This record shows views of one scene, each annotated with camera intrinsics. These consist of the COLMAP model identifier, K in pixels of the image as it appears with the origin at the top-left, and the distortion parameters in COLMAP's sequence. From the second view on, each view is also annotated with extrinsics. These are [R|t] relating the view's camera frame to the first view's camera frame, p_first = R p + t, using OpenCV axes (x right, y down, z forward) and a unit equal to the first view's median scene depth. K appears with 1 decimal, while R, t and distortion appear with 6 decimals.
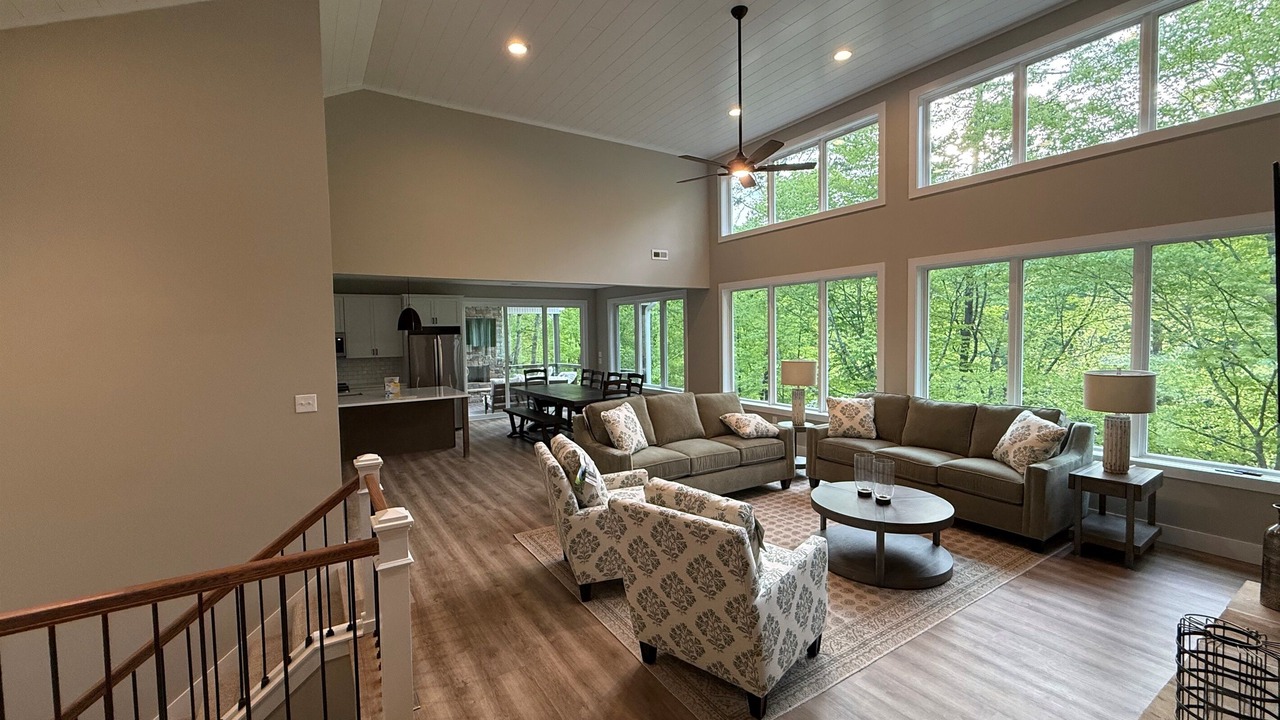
lens RADIAL K [[525.3, 0, 644.6], [0, 525.3, 360.4], [0, 0, 1]] dist [0.000142, 0.000043]
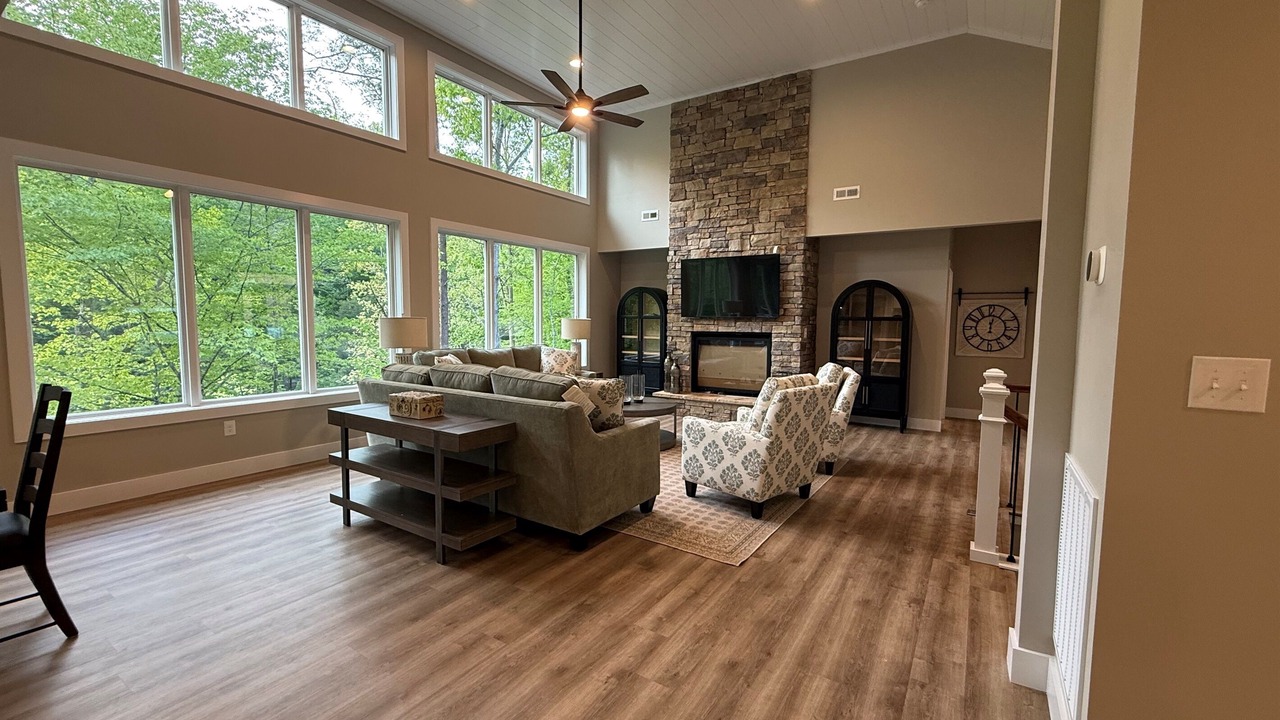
lens RADIAL K [[525.3, 0, 643.3], [0, 525.3, 354.1], [0, 0, 1]] dist [0.000142, 0.000043]
pose [[-0.411995, -0.047584, 0.909943, -0.725377], [0.044623, 0.996384, 0.072309, 0.017904], [-0.910093, 0.070395, -0.408382, 1.260300]]
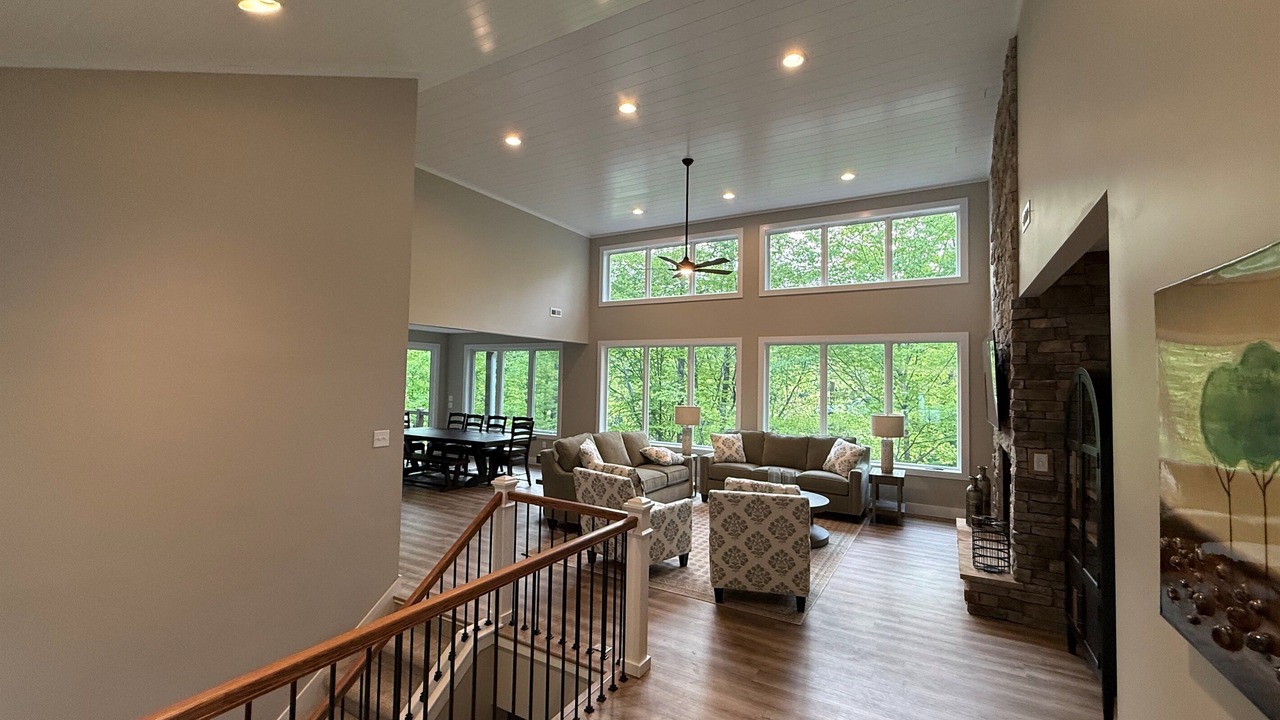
lens RADIAL K [[525.3, 0, 650.4], [0, 525.3, 362.5], [0, 0, 1]] dist [0.000142, 0.000043]
pose [[0.888103, 0.051681, 0.456730, -0.501929], [-0.012009, 0.995929, -0.089343, 0.012349], [-0.459488, 0.073861, 0.885108, -0.169583]]
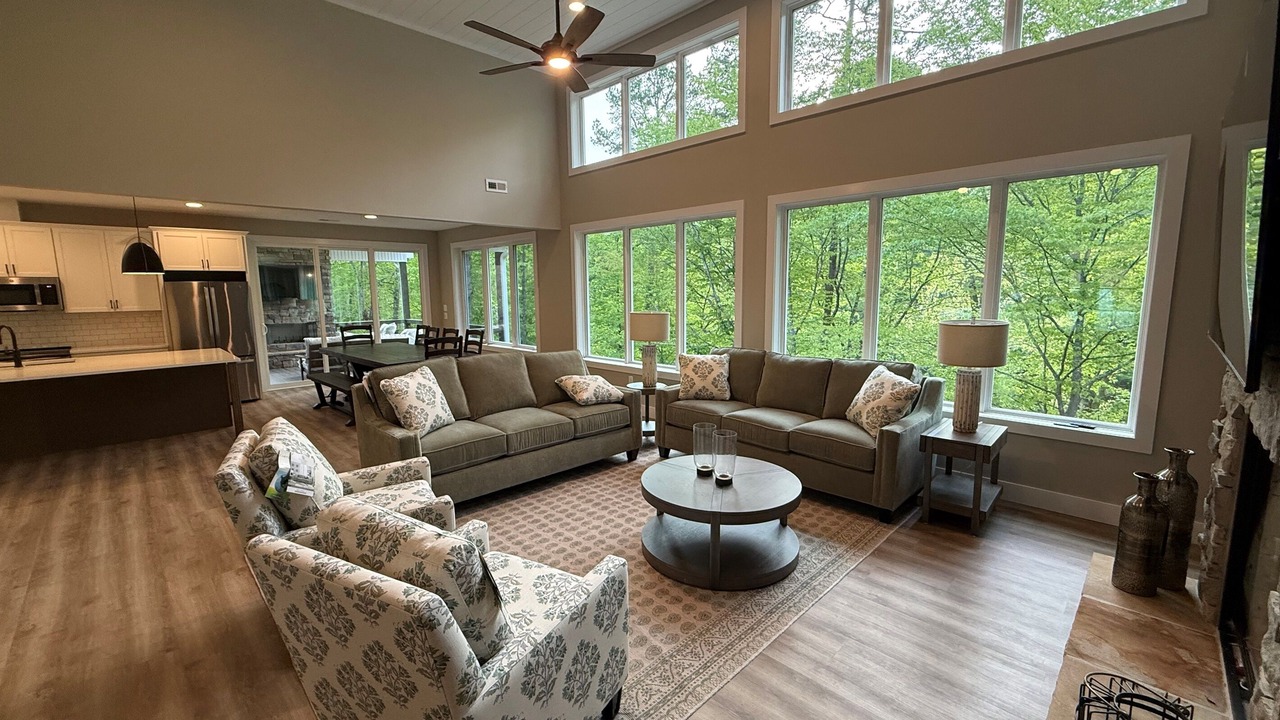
lens RADIAL K [[525.3, 0, 648.9], [0, 525.3, 362.3], [0, 0, 1]] dist [0.000142, 0.000043]
pose [[0.976652, -0.022916, 0.213601, 0.132800], [0.004415, 0.996225, 0.086692, 0.009025], [-0.214782, -0.083725, 0.973067, 0.190248]]
